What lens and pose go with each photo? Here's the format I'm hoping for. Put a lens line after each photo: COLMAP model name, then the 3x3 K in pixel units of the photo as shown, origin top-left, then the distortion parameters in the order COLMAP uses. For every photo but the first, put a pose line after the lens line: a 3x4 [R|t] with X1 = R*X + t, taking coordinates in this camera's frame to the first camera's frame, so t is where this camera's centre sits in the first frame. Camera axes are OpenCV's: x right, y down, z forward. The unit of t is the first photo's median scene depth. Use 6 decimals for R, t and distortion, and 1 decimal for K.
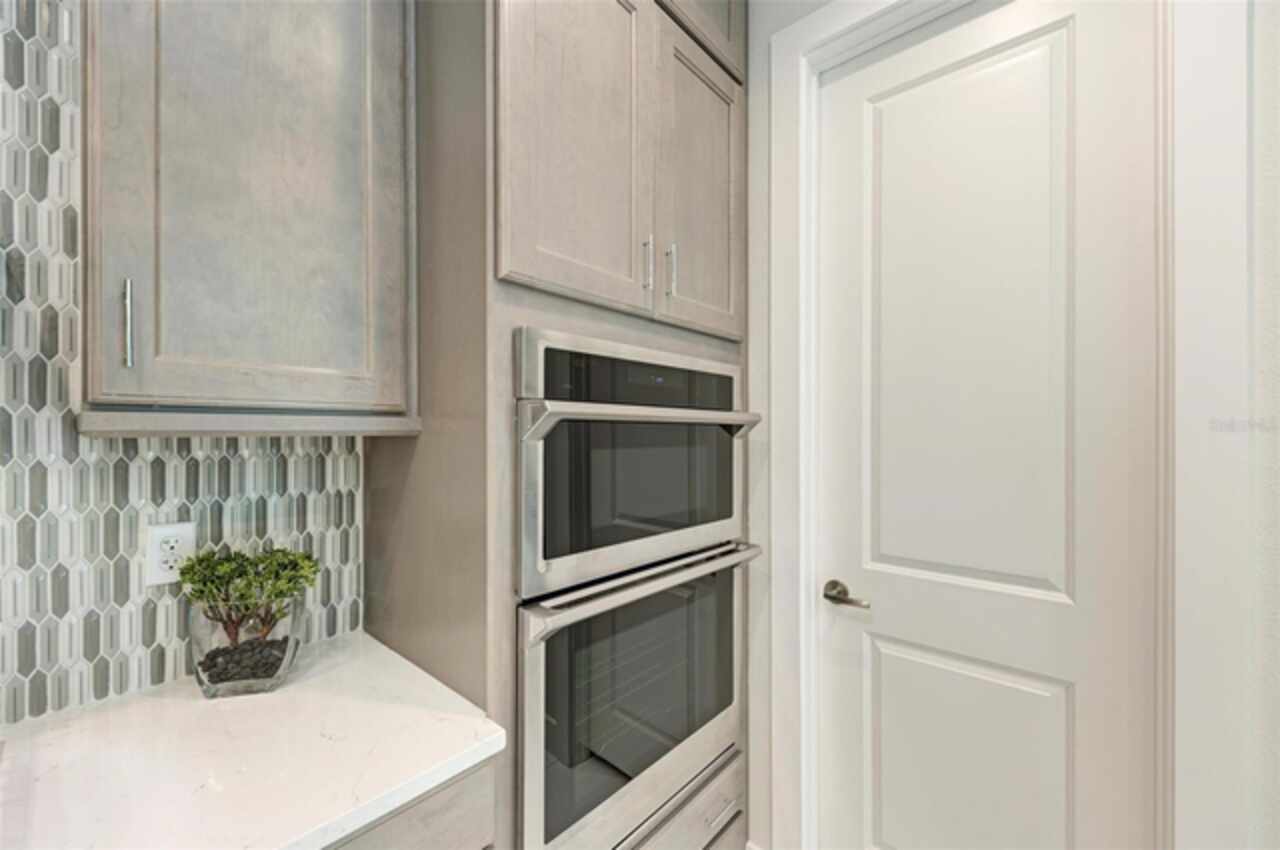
lens RADIAL K [[507.5, 0, 643.3], [0, 507.5, 426.8], [0, 0, 1]] dist [0.003576, 0.000246]
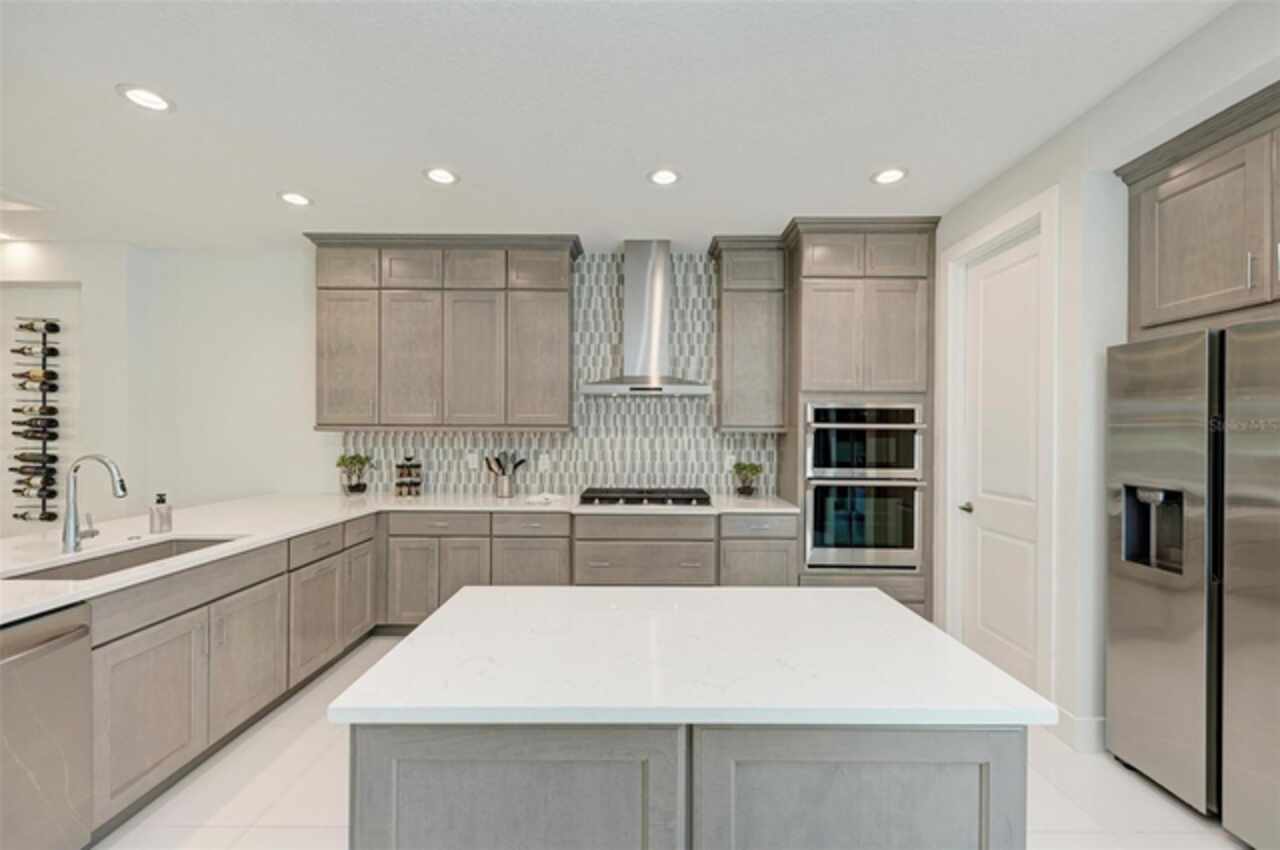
lens RADIAL K [[507.5, 0, 637.0], [0, 507.5, 432.1], [0, 0, 1]] dist [0.003576, 0.000246]
pose [[0.649846, 0.000962, -0.760066, 1.560143], [-0.004194, 0.999989, -0.002319, 0.024340], [0.760055, 0.004695, 0.649842, -2.071995]]
